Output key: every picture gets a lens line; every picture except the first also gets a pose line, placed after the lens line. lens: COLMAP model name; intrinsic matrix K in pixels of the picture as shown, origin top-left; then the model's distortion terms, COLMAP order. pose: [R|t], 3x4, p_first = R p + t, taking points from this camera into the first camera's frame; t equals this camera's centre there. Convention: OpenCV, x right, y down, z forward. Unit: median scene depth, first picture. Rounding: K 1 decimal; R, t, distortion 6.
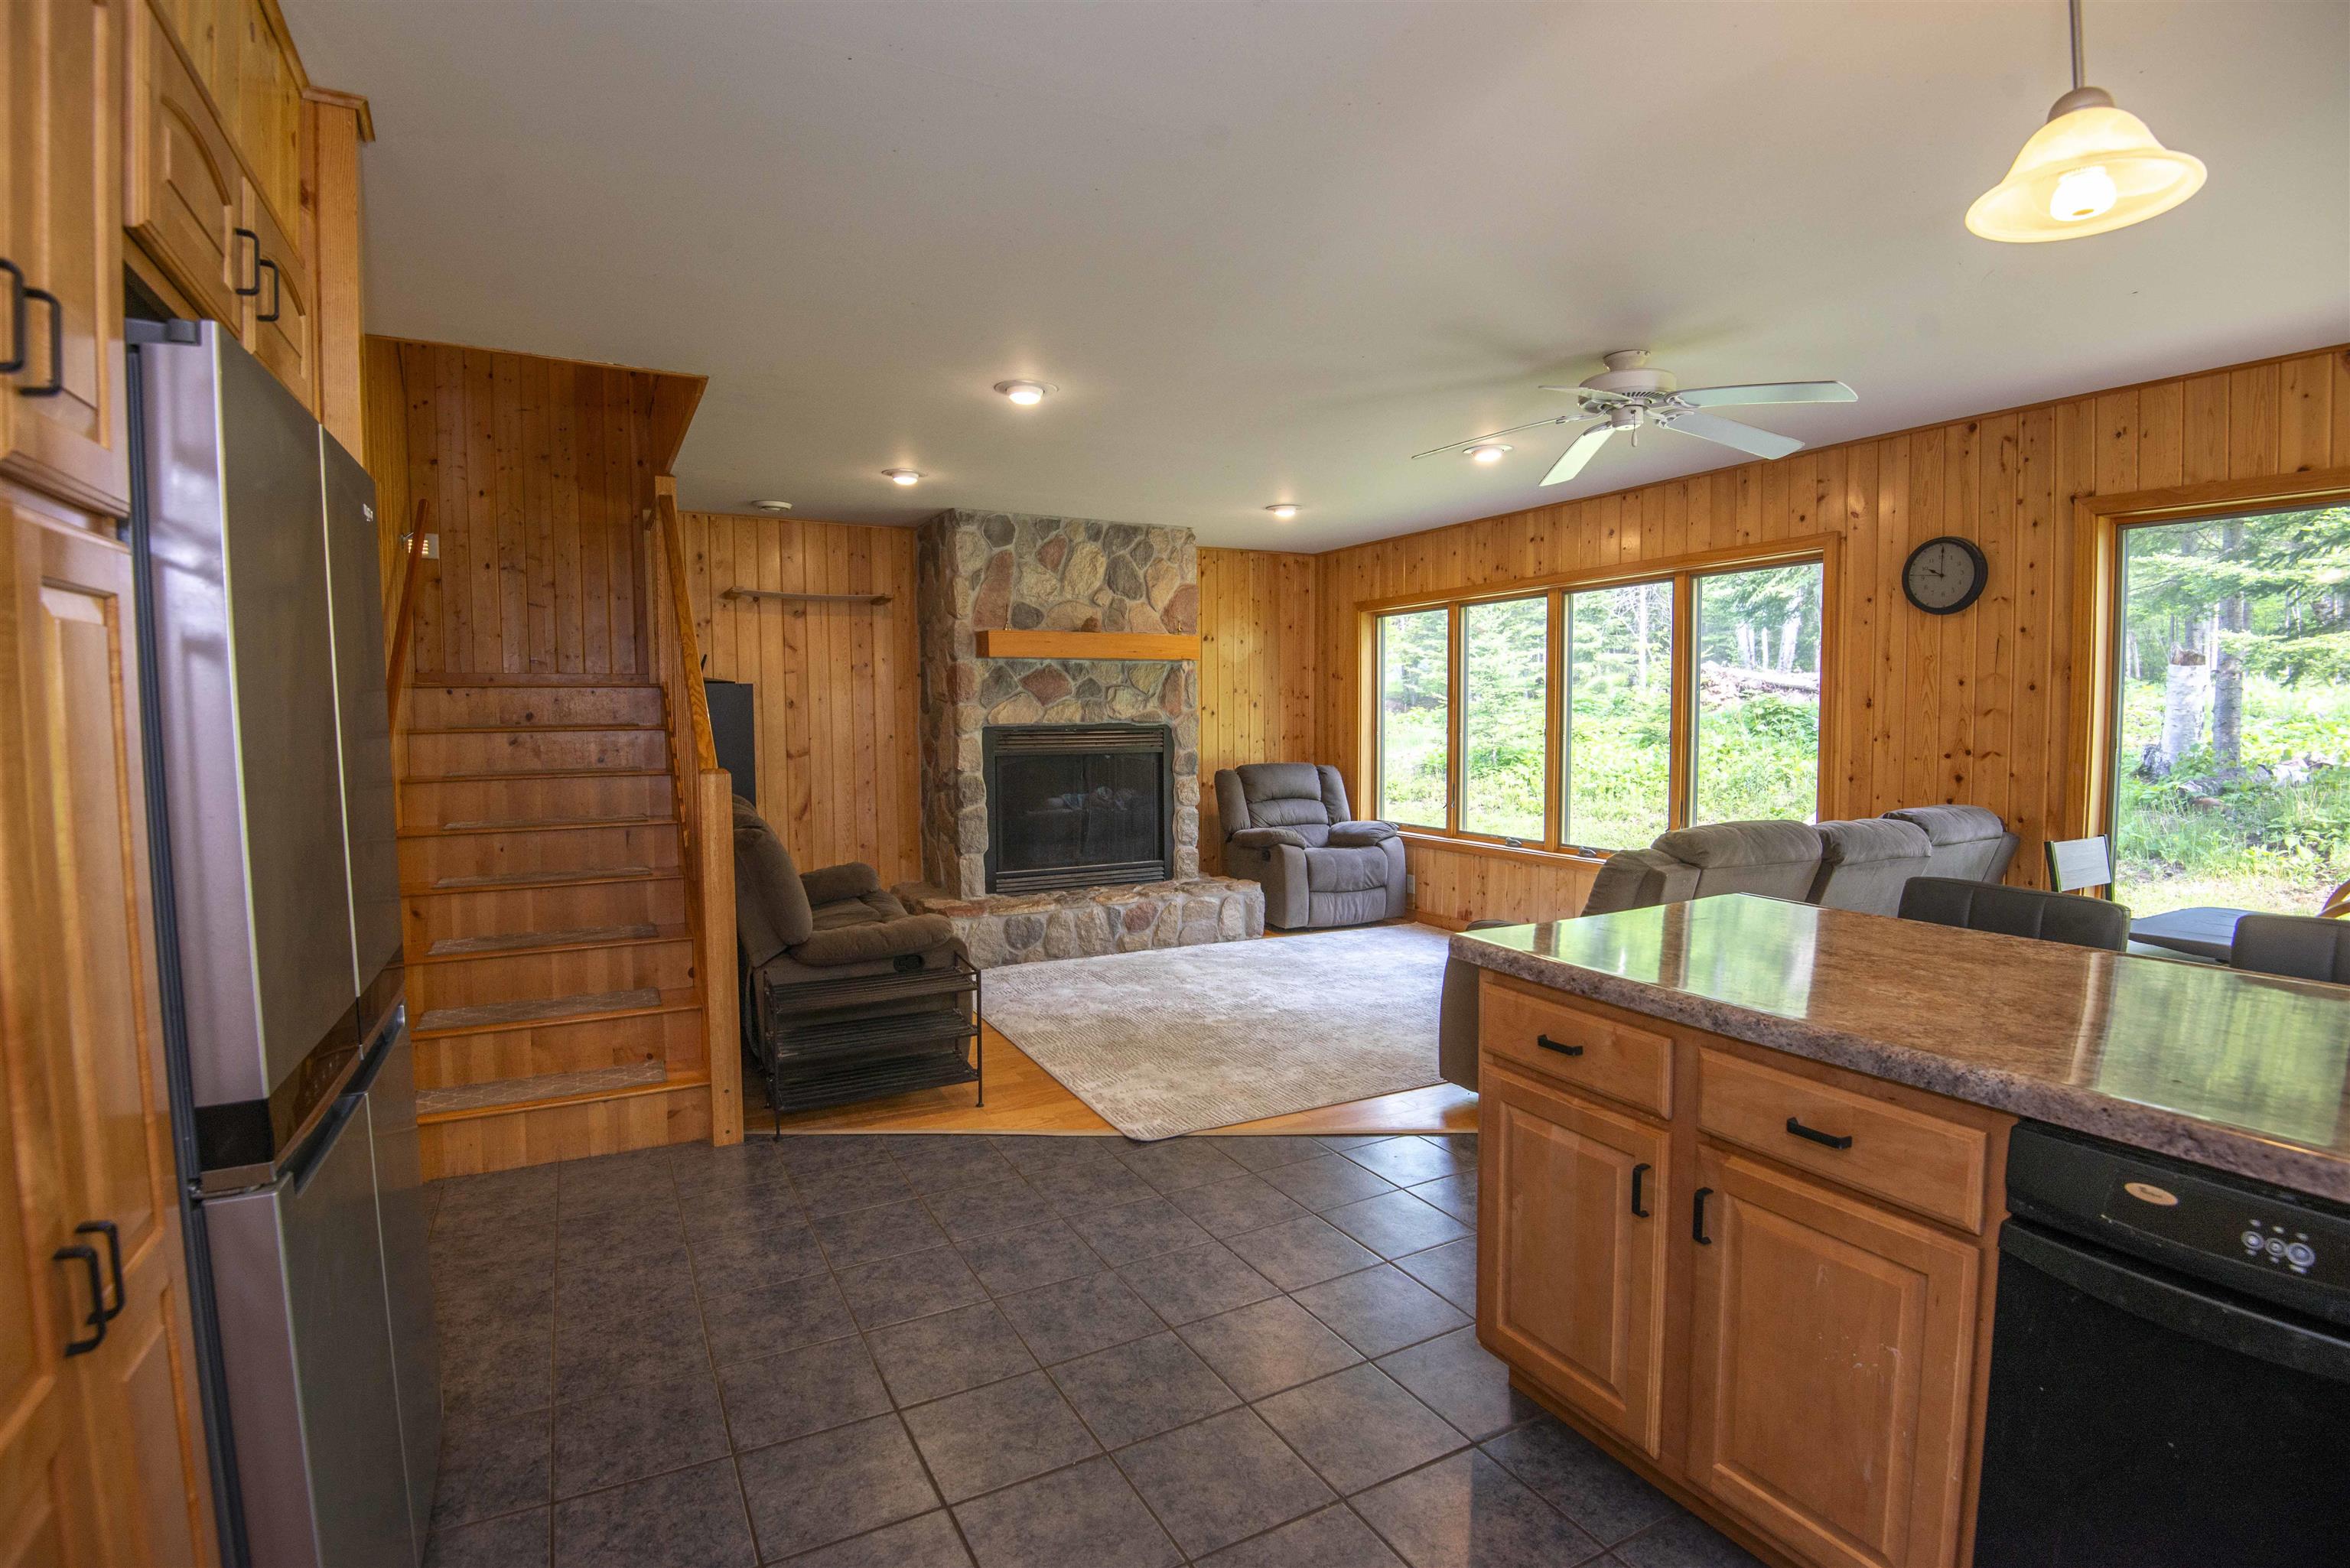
lens RADIAL K [[1117.7, 0, 1146.0], [0, 1117.7, 774.2], [0, 0, 1]] dist [-0.015239, -0.019347]
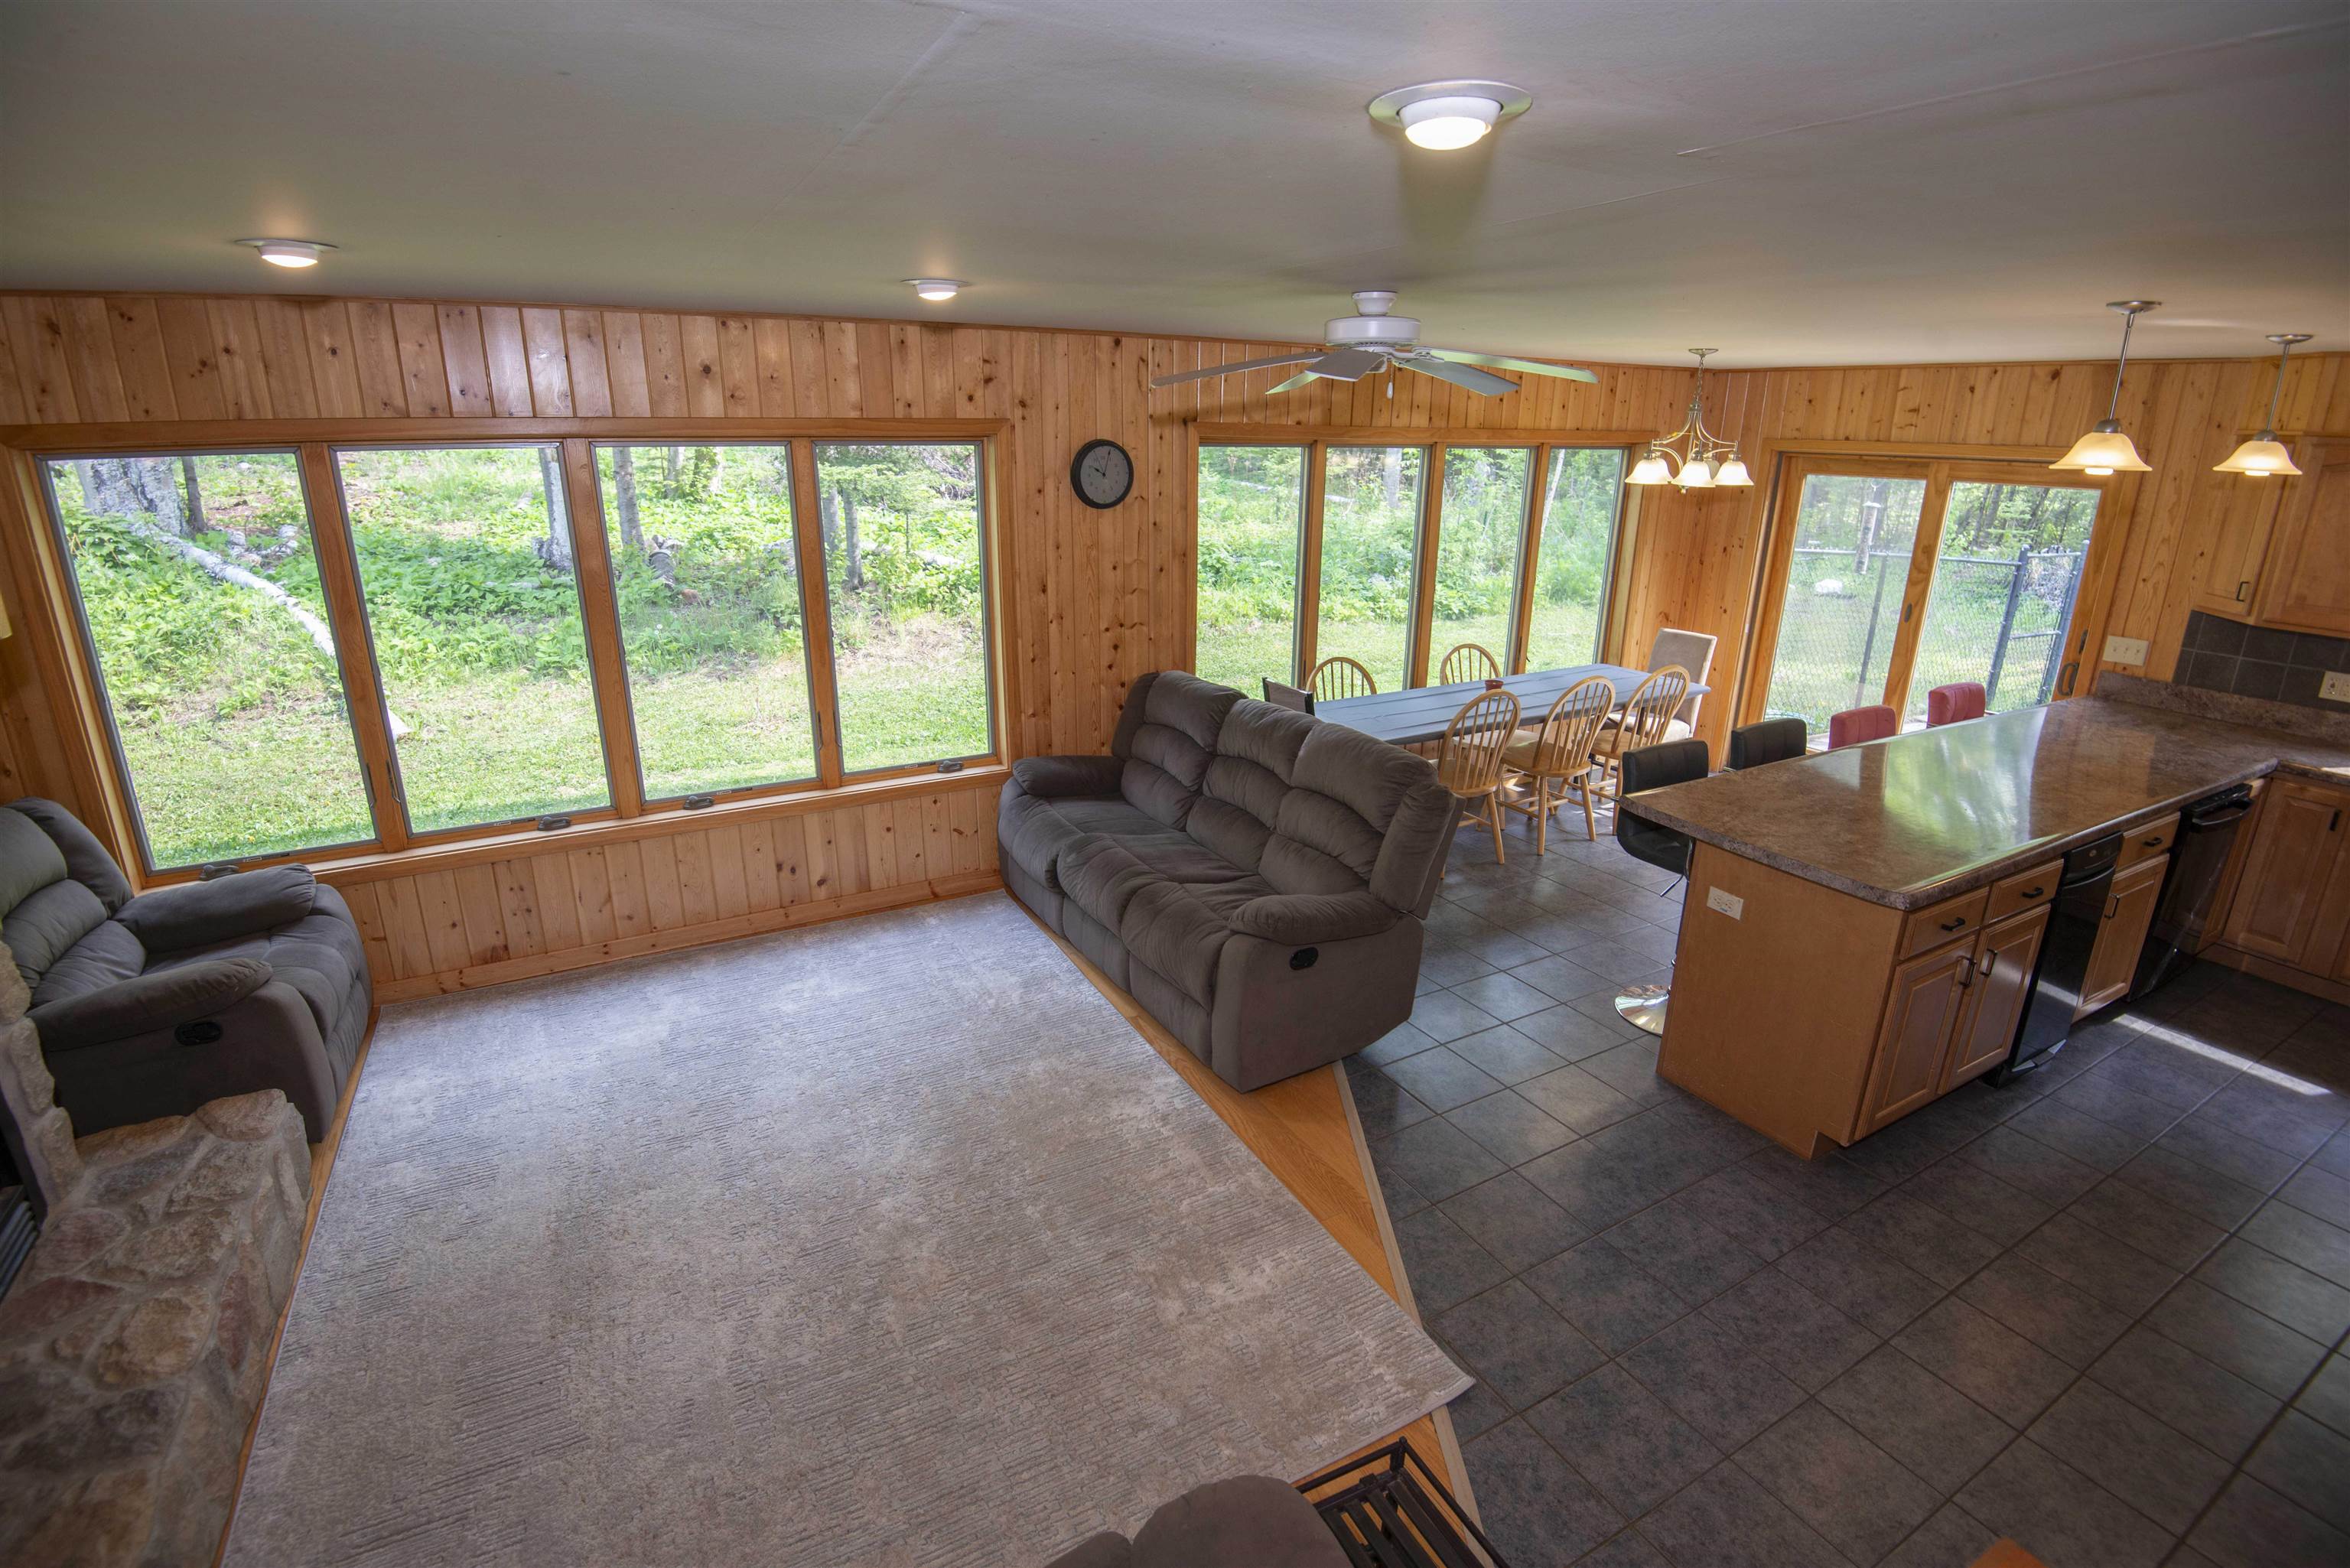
lens RADIAL K [[1082.7, 0, 1168.6], [0, 1082.7, 779.0], [0, 0, 1]] dist [-0.011017, -0.020957]
pose [[-0.033541, -0.298726, 0.953749, -0.473572], [0.049947, 0.952593, 0.300121, -0.224993], [-0.998188, 0.057704, -0.017031, 1.026505]]
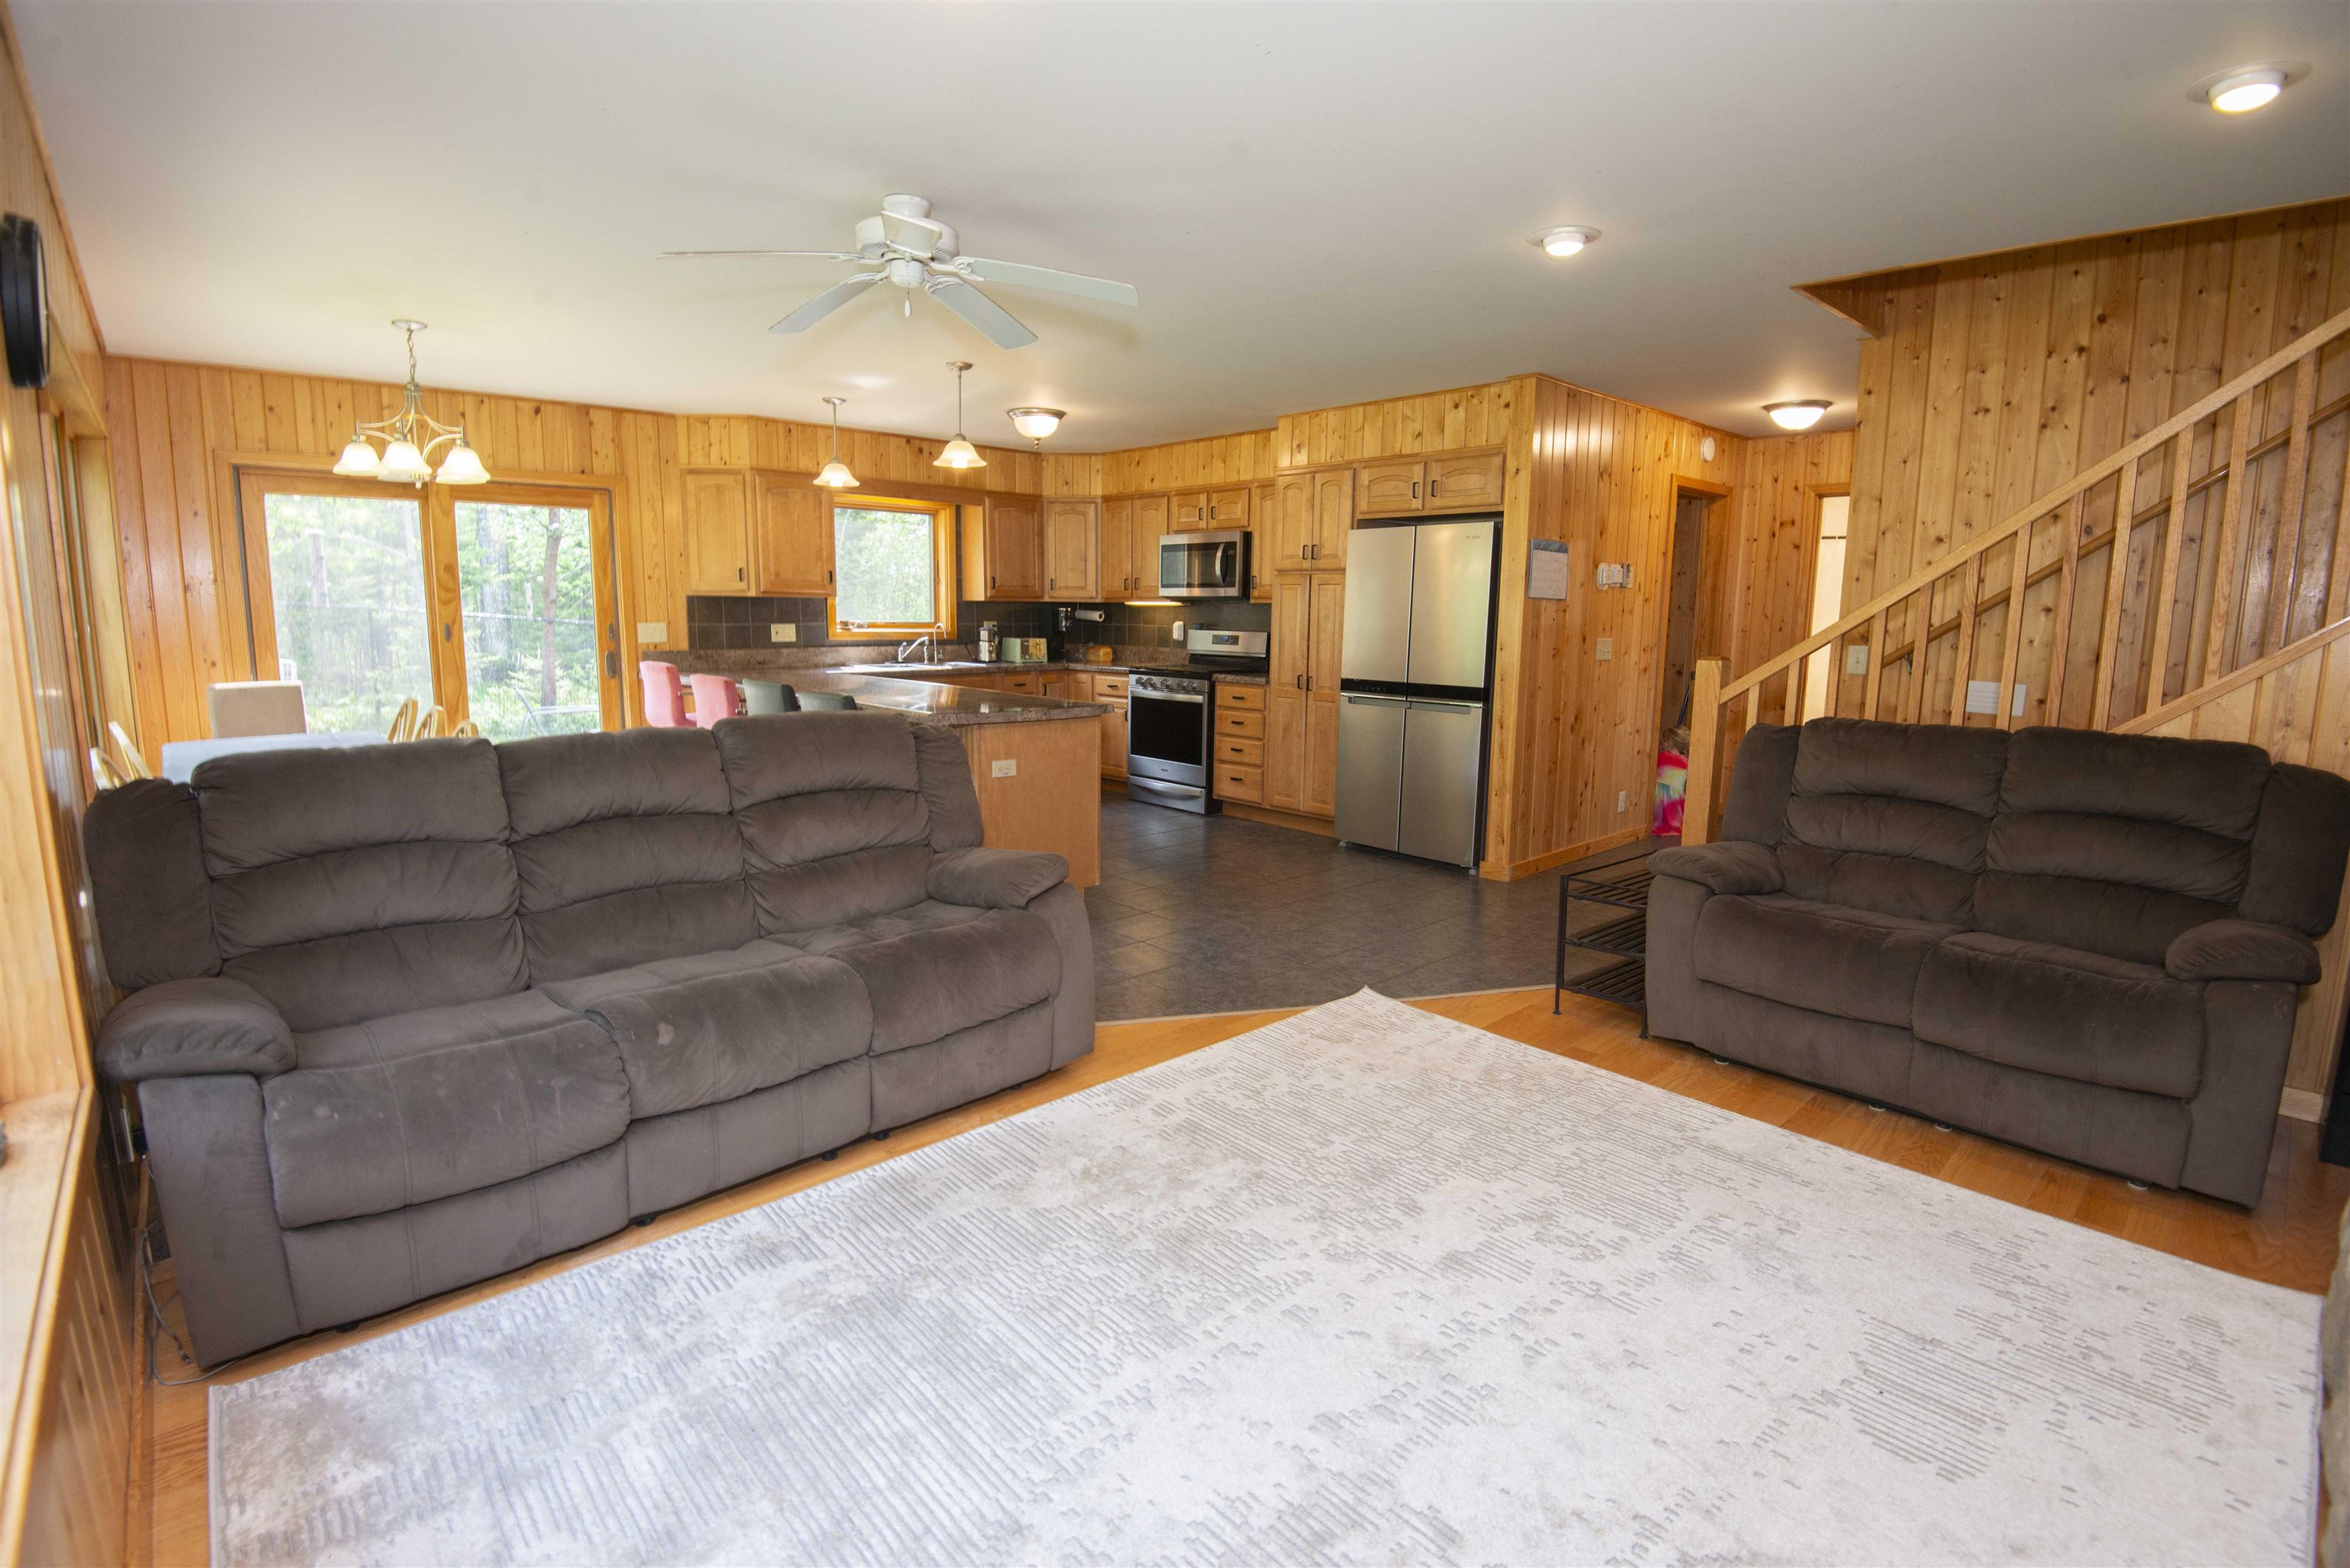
lens RADIAL K [[1086.4, 0, 1167.7], [0, 1086.4, 774.4], [0, 0, 1]] dist [0.001654, -0.031532]
pose [[-0.964345, 0.033945, -0.262463, 0.399620], [-0.022718, 0.977462, 0.209888, -0.094653], [0.263672, 0.208367, -0.941839, 1.674117]]
